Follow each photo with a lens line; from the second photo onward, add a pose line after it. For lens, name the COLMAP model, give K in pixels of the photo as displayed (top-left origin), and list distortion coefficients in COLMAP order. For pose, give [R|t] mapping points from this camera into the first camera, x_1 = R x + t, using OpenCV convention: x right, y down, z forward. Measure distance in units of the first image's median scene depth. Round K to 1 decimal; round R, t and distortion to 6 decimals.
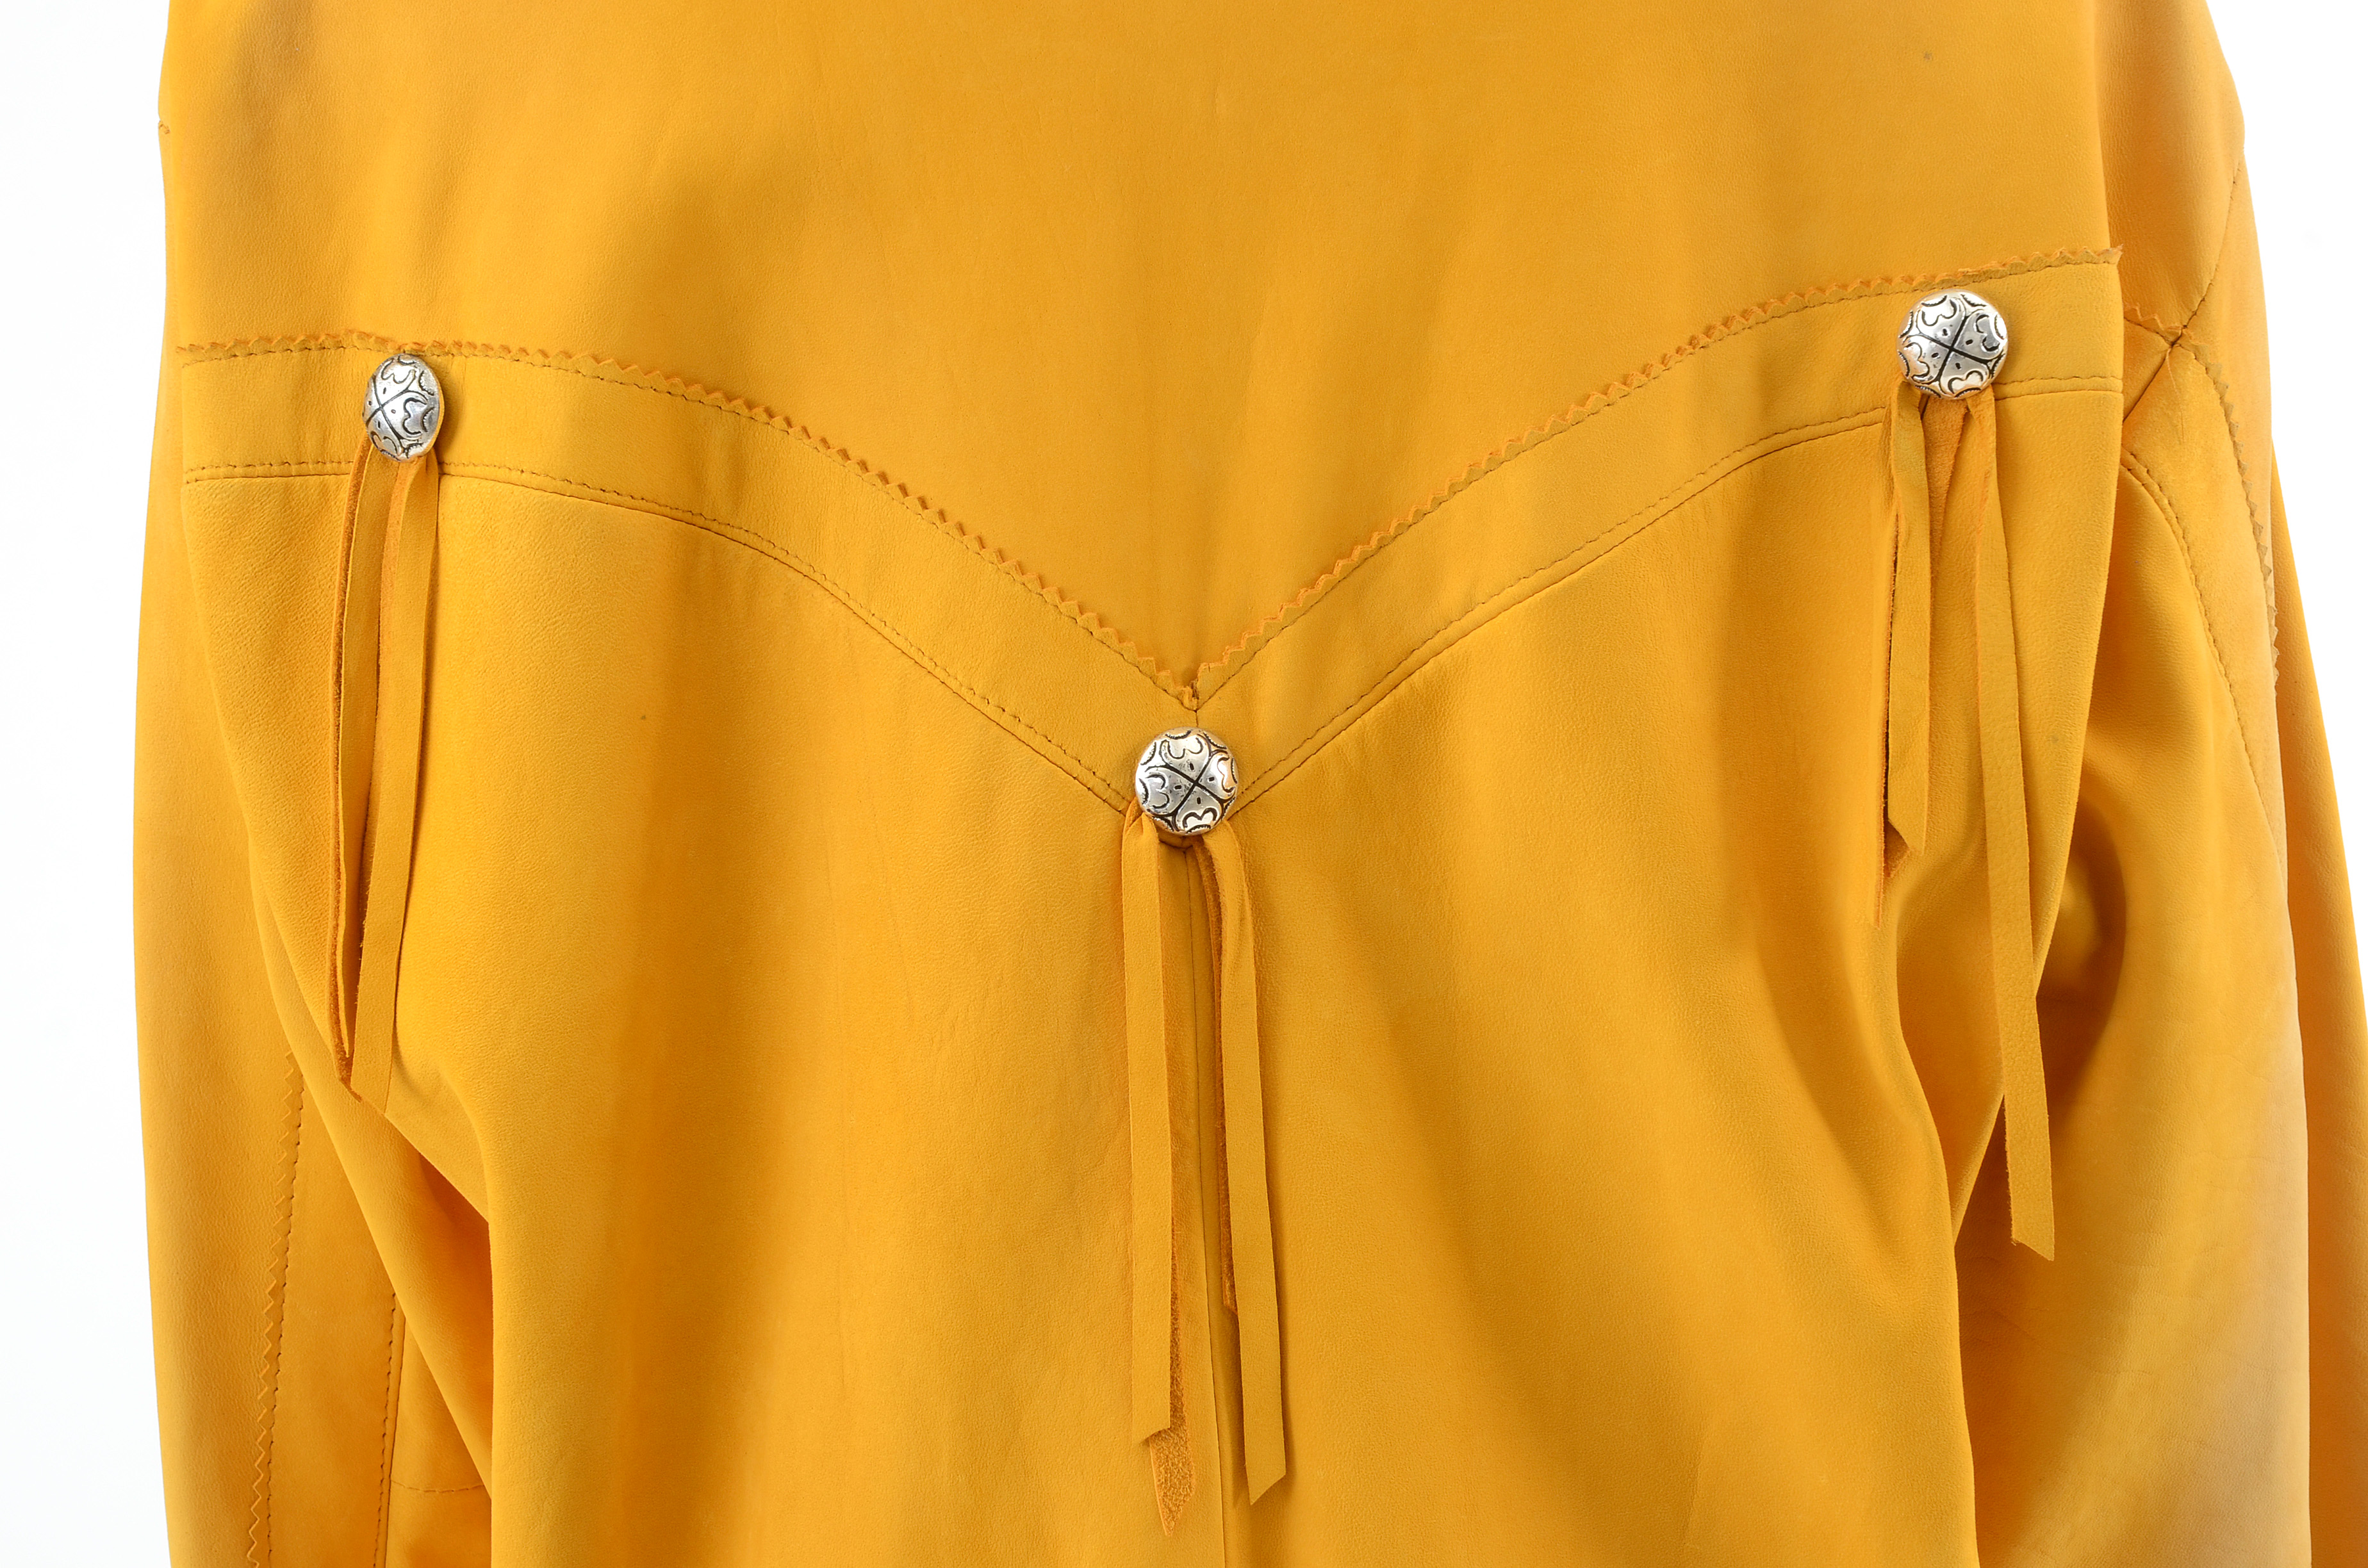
lens RADIAL K [[6302.3, 0, 1184.0], [0, 6302.3, 784.0], [0, 0, 1]] dist [0.559744, -0.041772]
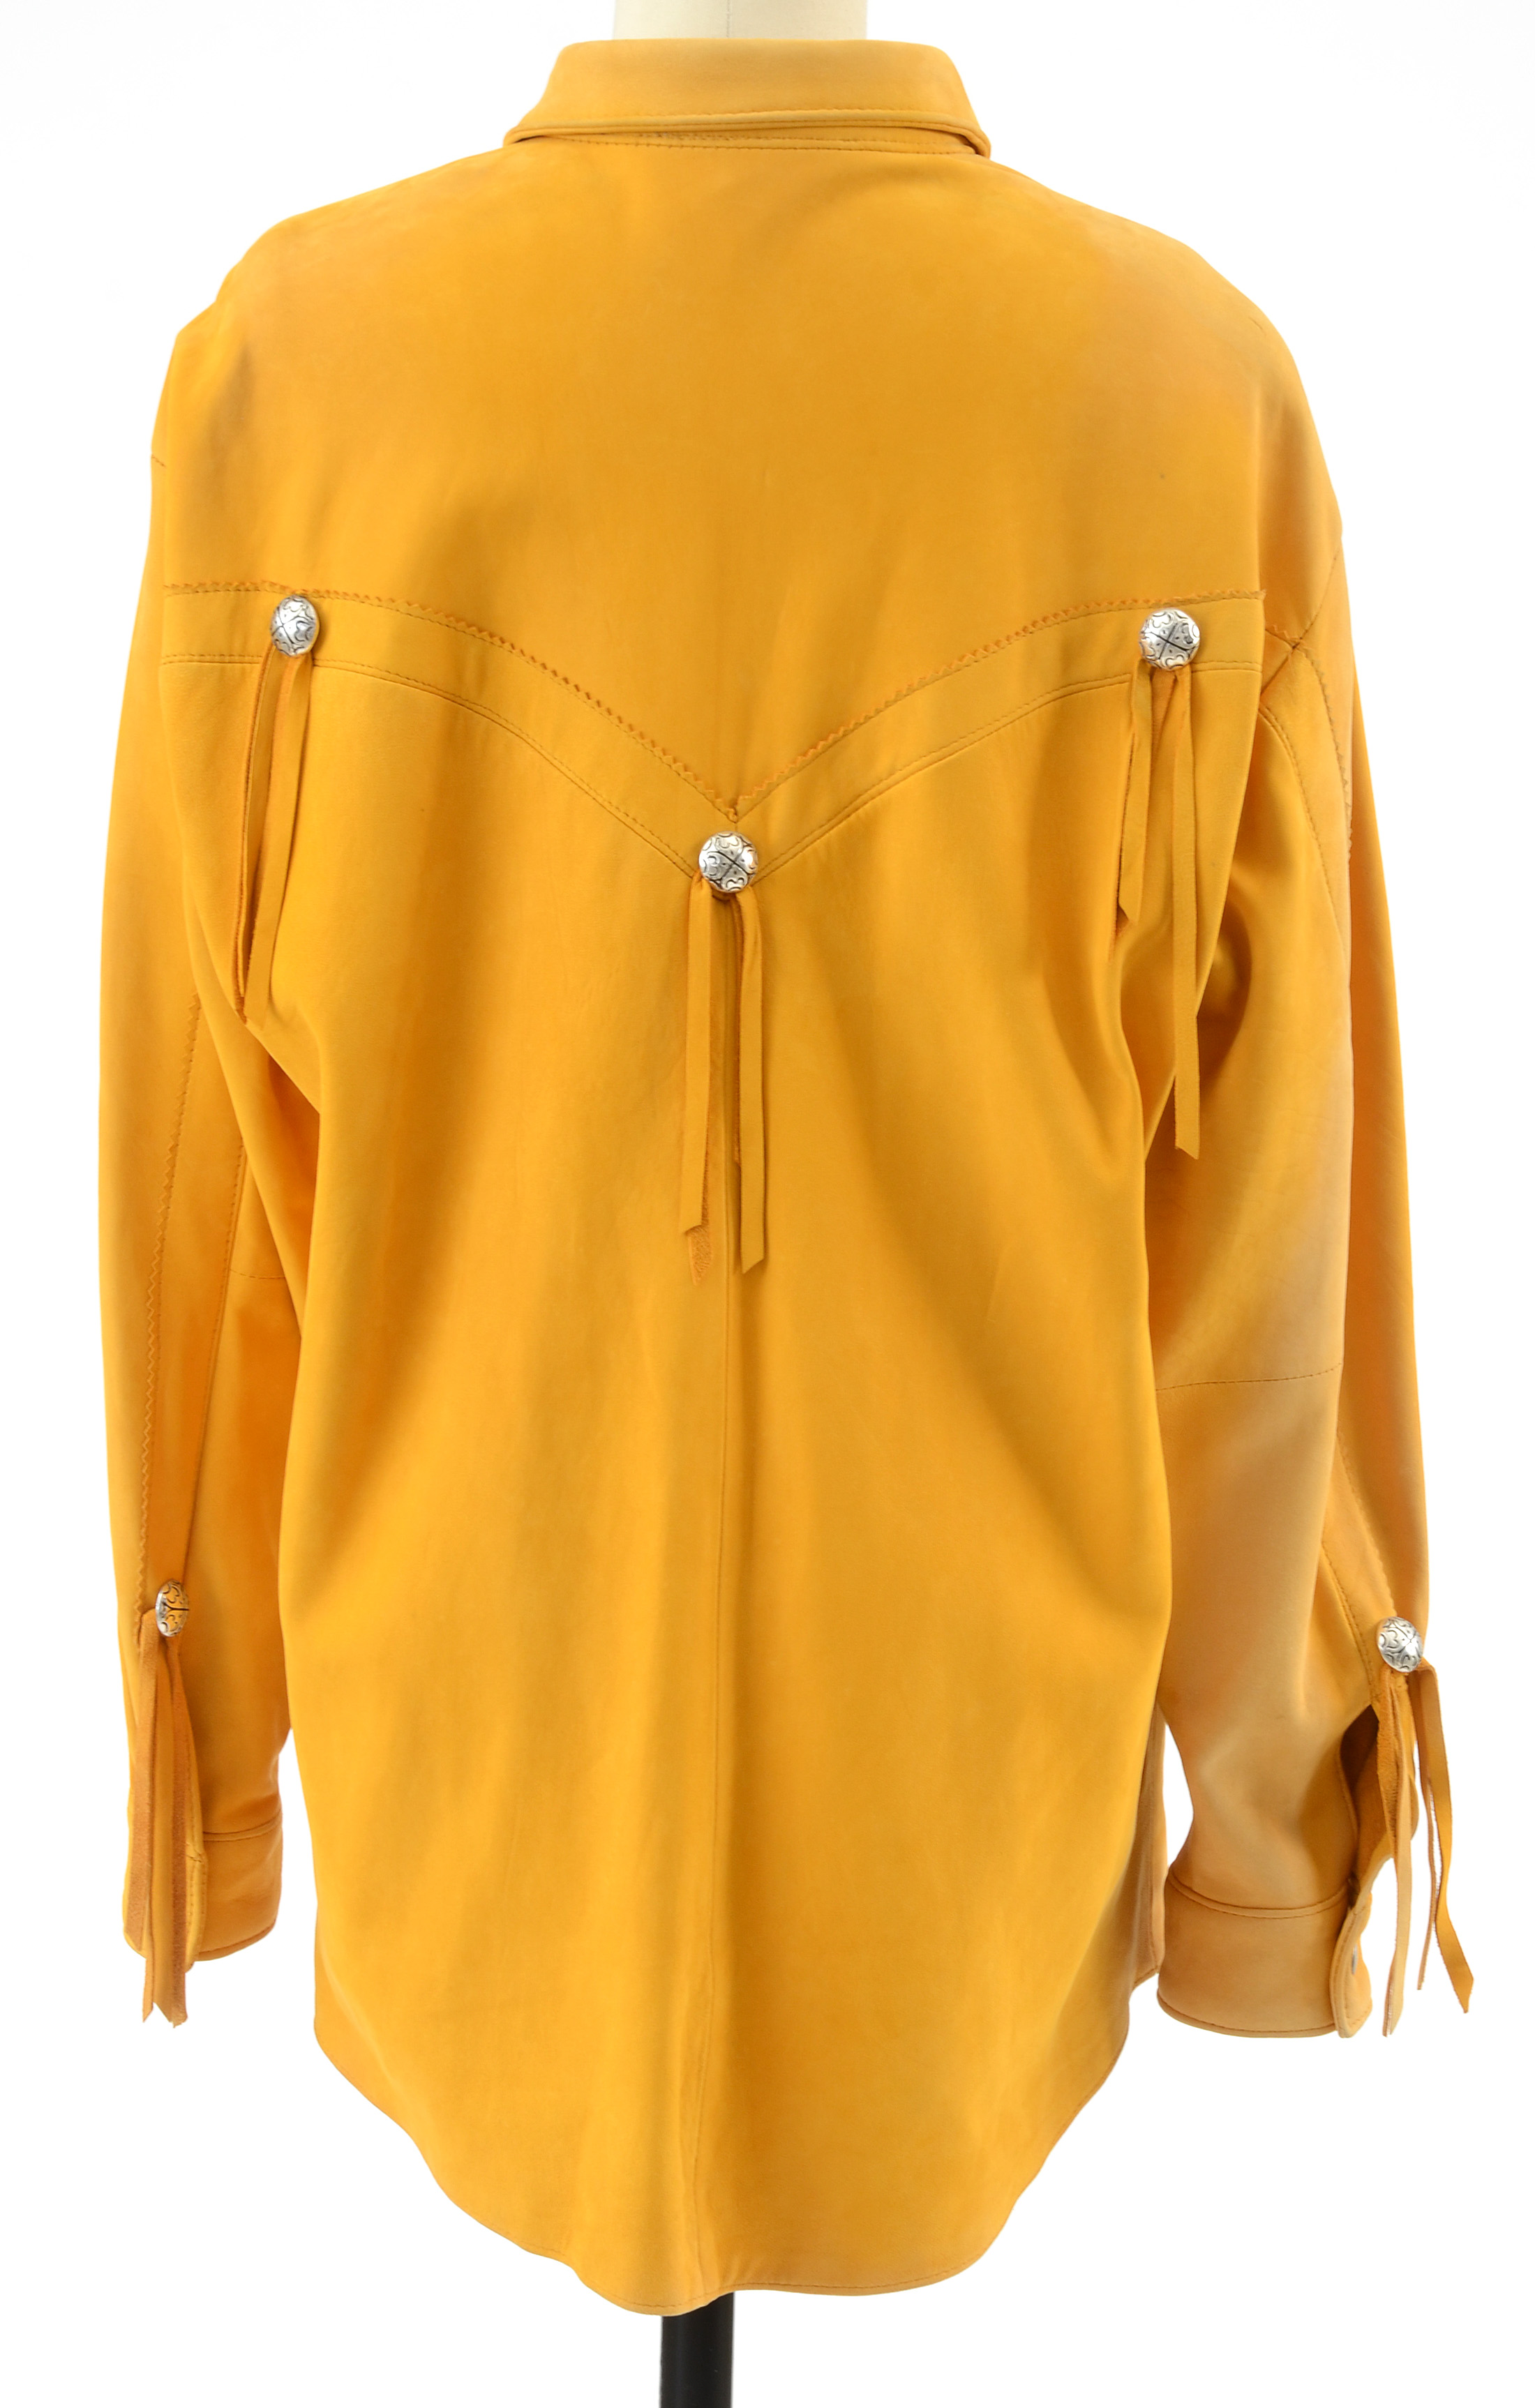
lens RADIAL K [[7406.3, 0, 834.0], [0, 7406.3, 1300.9], [0, 0, 1]] dist [0.671022, 1.021239]
pose [[0.998054, 0.051382, 0.035332, -0.037157], [-0.051604, 0.998653, 0.005389, 0.109189], [-0.035007, -0.007202, 0.999361, -1.080865]]
